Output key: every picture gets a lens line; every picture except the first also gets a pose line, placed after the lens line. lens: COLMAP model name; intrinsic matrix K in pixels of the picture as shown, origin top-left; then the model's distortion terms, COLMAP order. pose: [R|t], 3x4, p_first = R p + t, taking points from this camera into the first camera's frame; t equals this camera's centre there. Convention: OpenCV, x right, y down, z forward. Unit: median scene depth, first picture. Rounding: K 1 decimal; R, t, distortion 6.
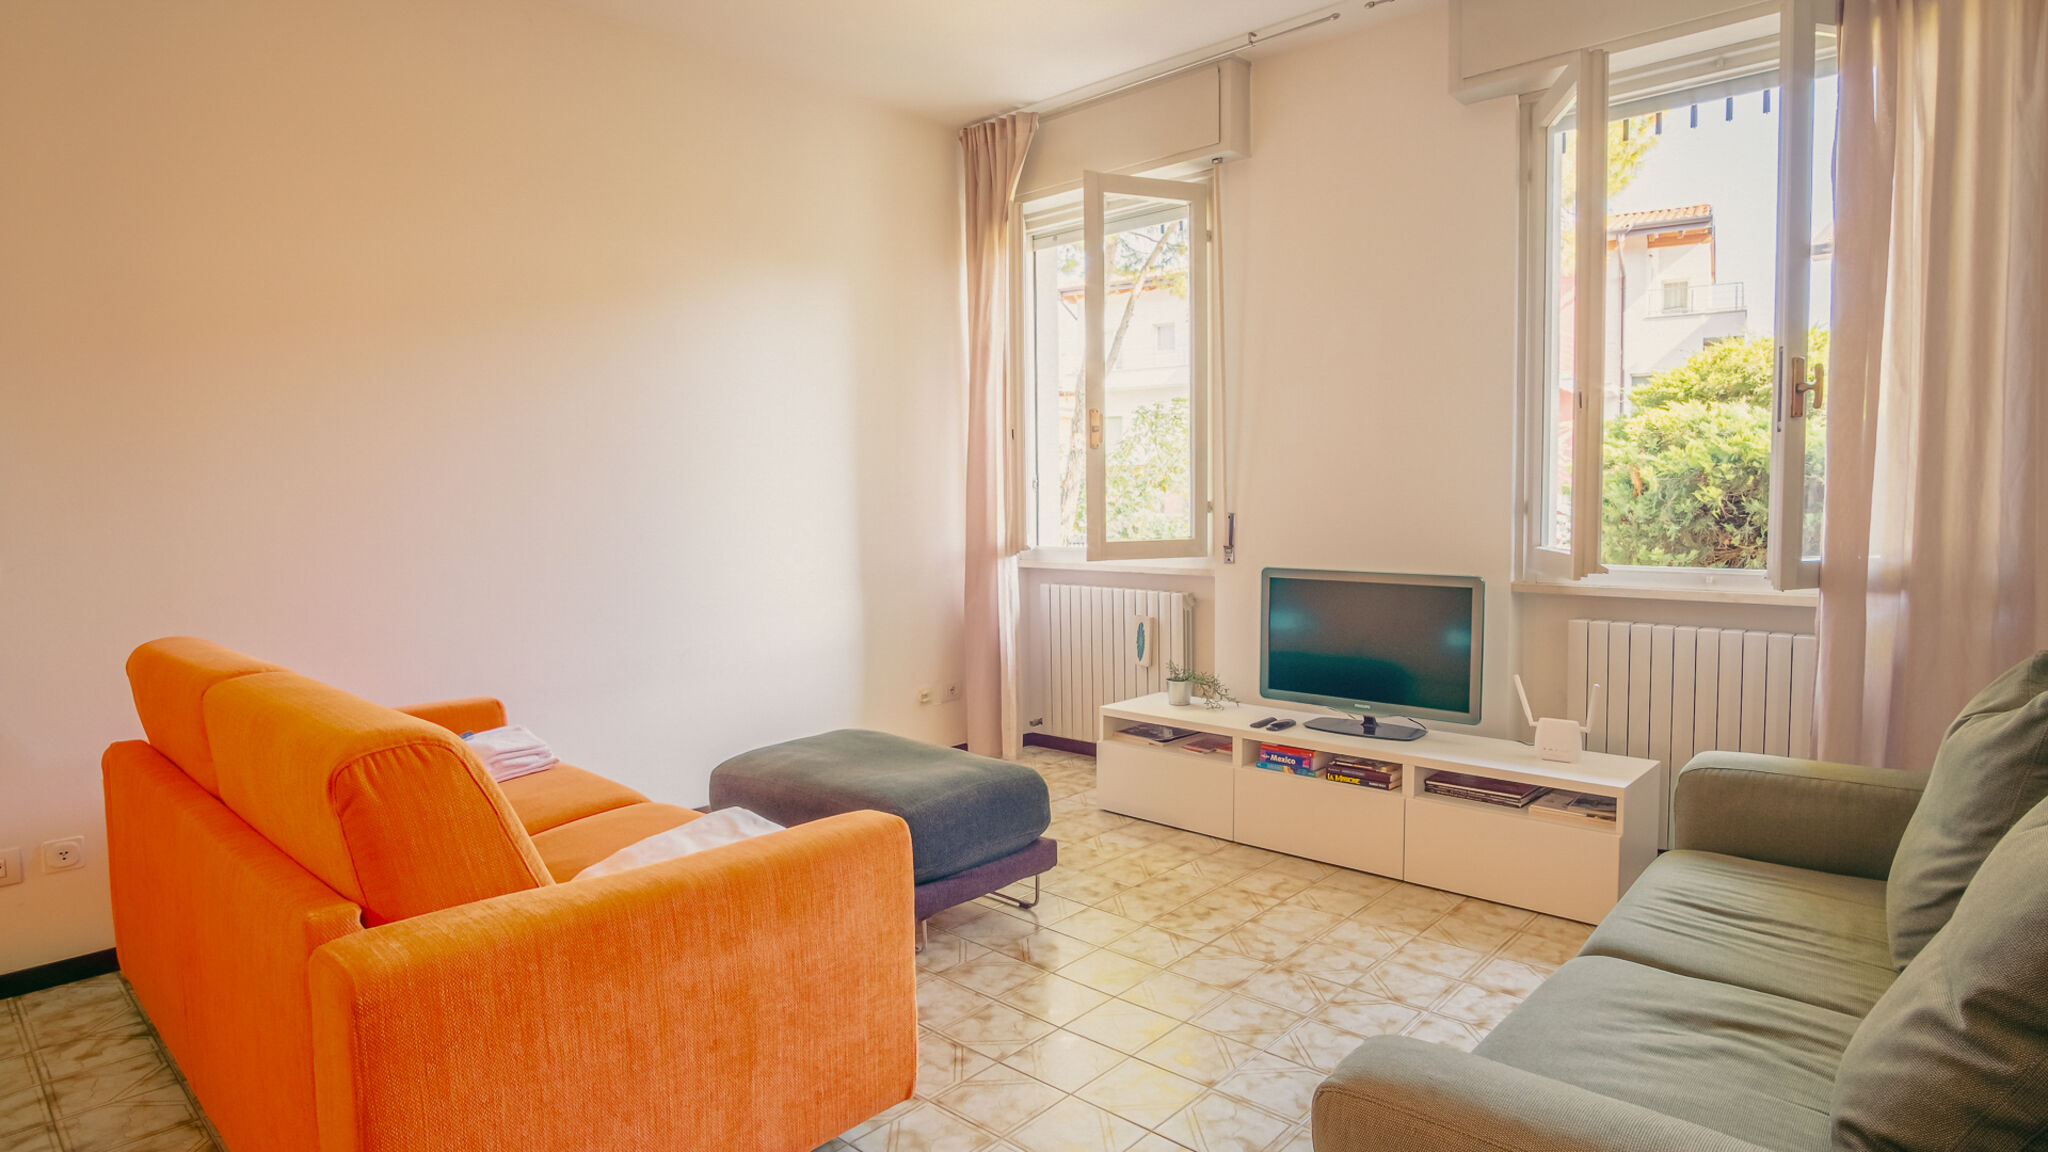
lens RADIAL K [[1139.7, 0, 1022.9], [0, 1139.7, 567.2], [0, 0, 1]] dist [-0.004434, -0.001217]
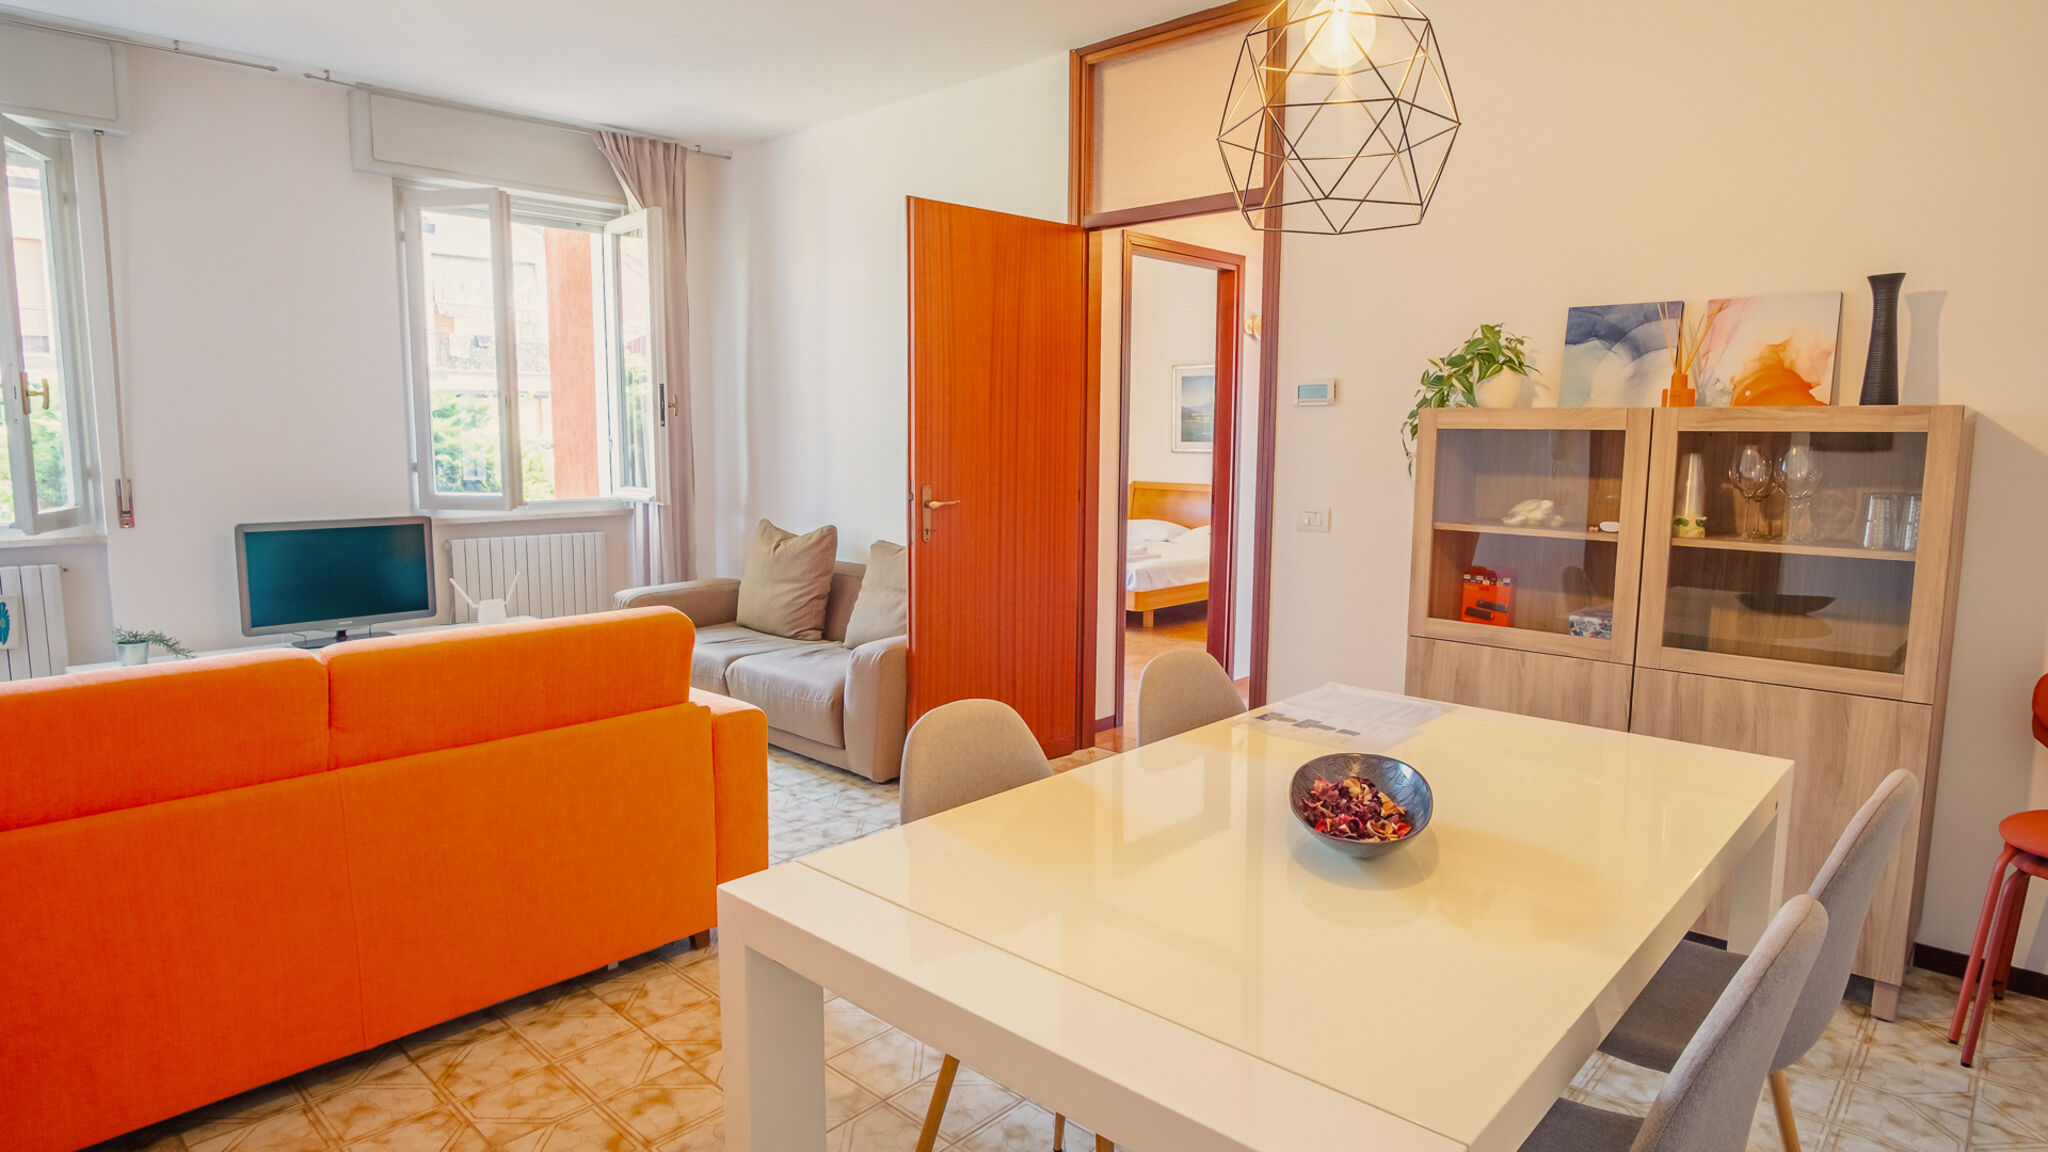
lens RADIAL K [[1139.7, 0, 1022.9], [0, 1139.7, 567.2], [0, 0, 1]] dist [-0.004434, -0.001217]
pose [[-0.014073, -0.109397, 0.993899, -0.947548], [0.055654, 0.992370, 0.110016, -0.039236], [-0.998351, 0.056862, -0.007877, 0.217902]]
